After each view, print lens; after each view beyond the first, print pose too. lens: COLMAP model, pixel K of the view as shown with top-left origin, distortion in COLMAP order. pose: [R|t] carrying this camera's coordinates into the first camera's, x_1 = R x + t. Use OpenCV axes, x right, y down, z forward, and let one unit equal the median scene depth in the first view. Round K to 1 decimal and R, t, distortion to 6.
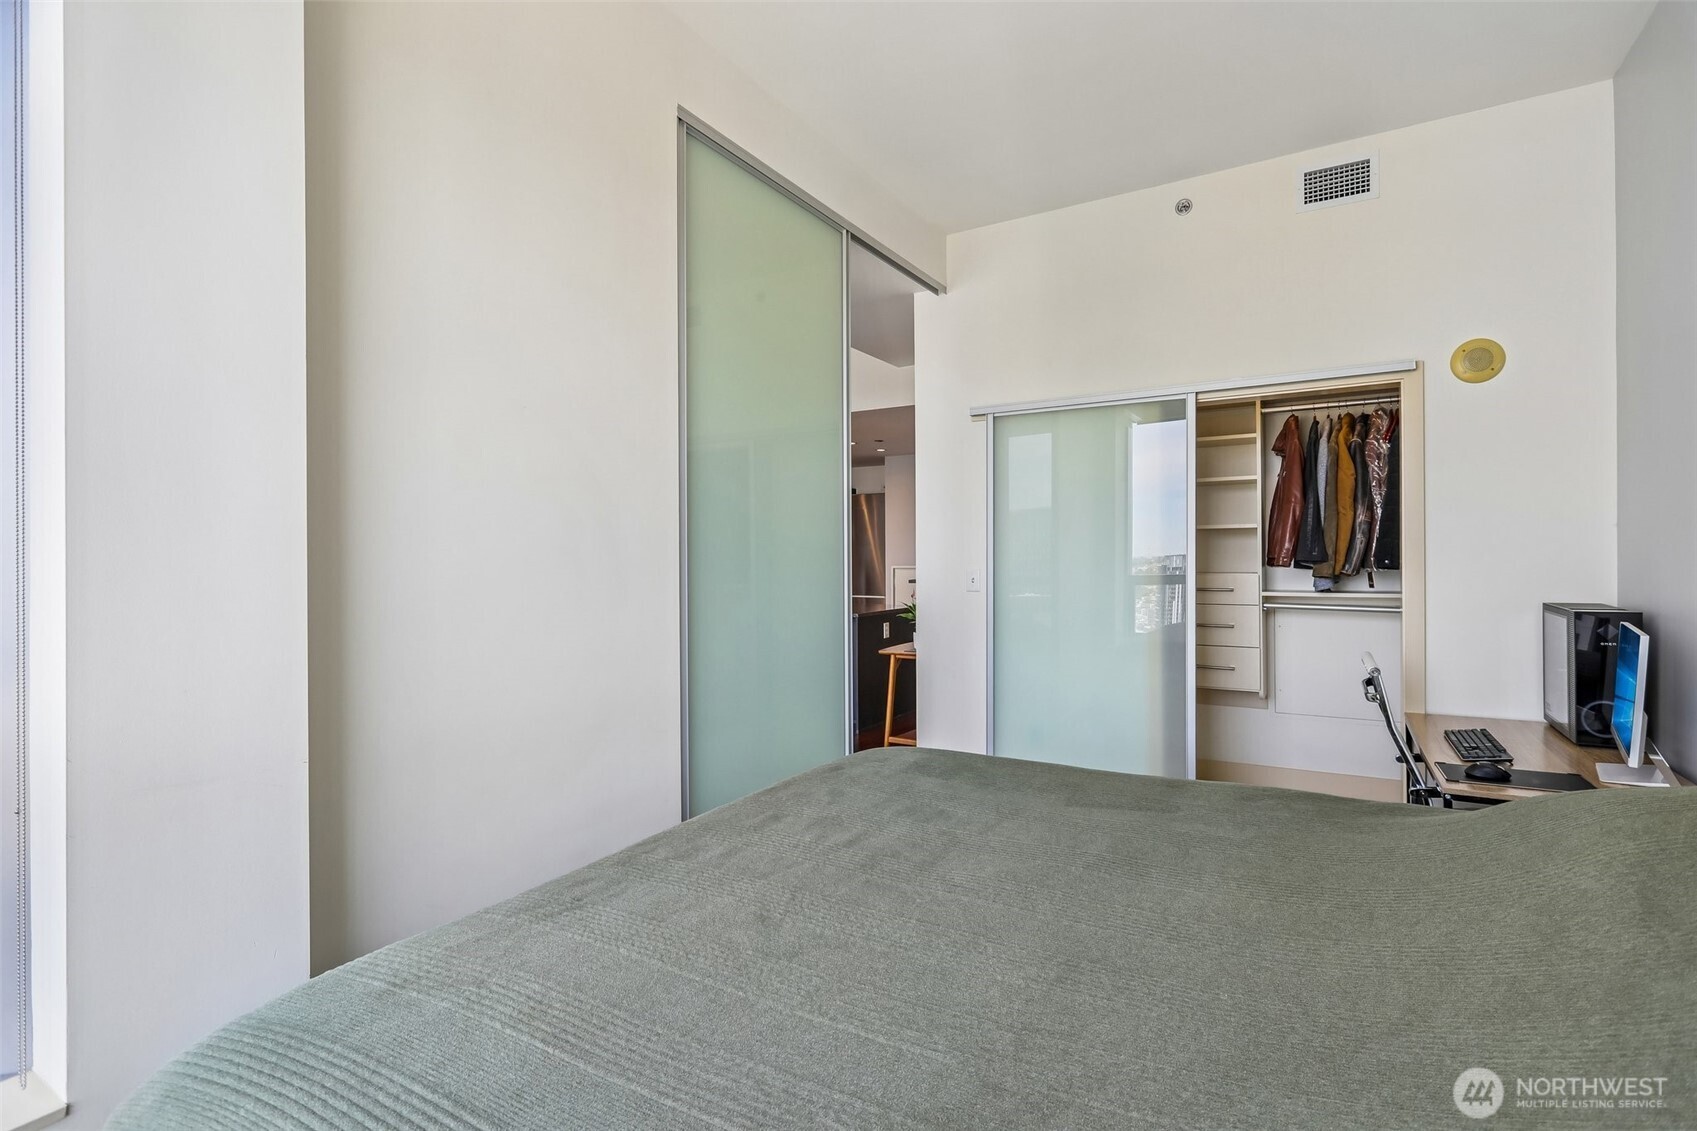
lens RADIAL K [[797.8, 0, 852.2], [0, 797.8, 566.4], [0, 0, 1]] dist [-0.000694, 0.001118]
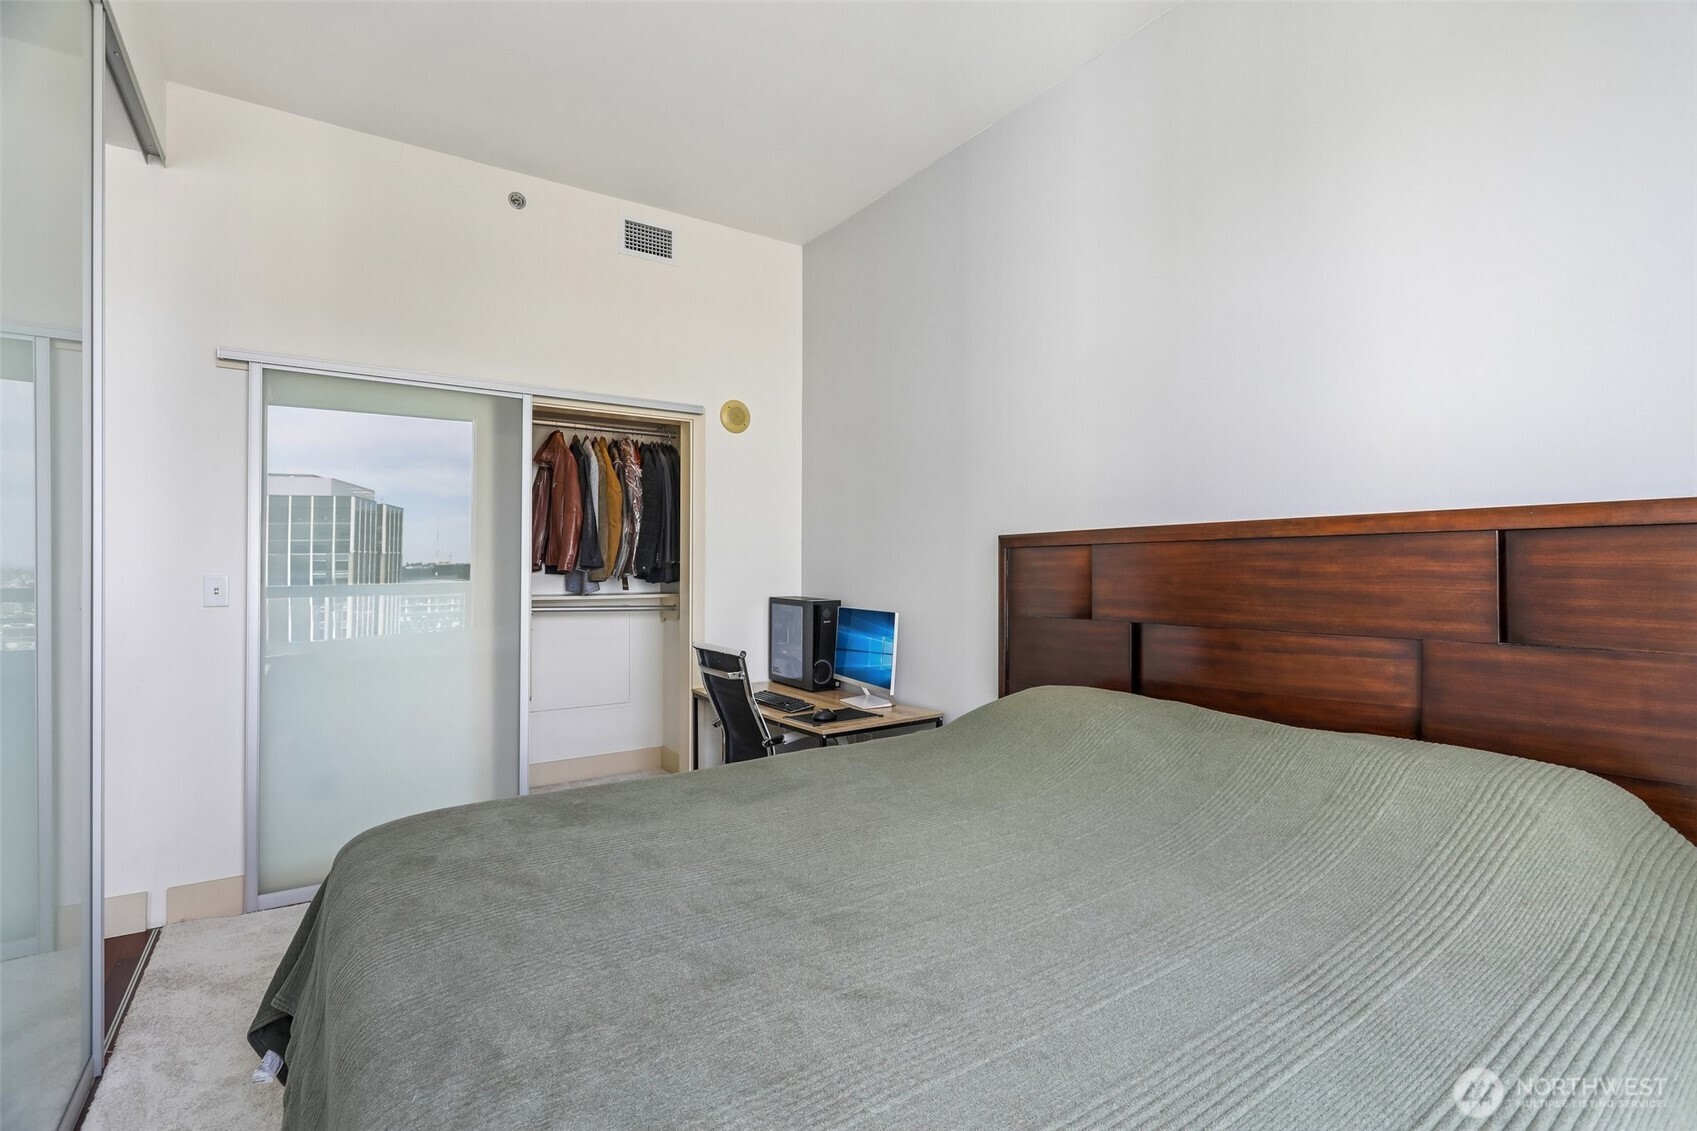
lens RADIAL K [[797.8, 0, 852.2], [0, 797.8, 566.4], [0, 0, 1]] dist [-0.000694, 0.001118]
pose [[0.420826, 0.009197, 0.907095, -0.311518], [0.003144, 0.999928, -0.011597, 0.007296], [-0.907136, 0.007733, 0.420767, 0.244891]]
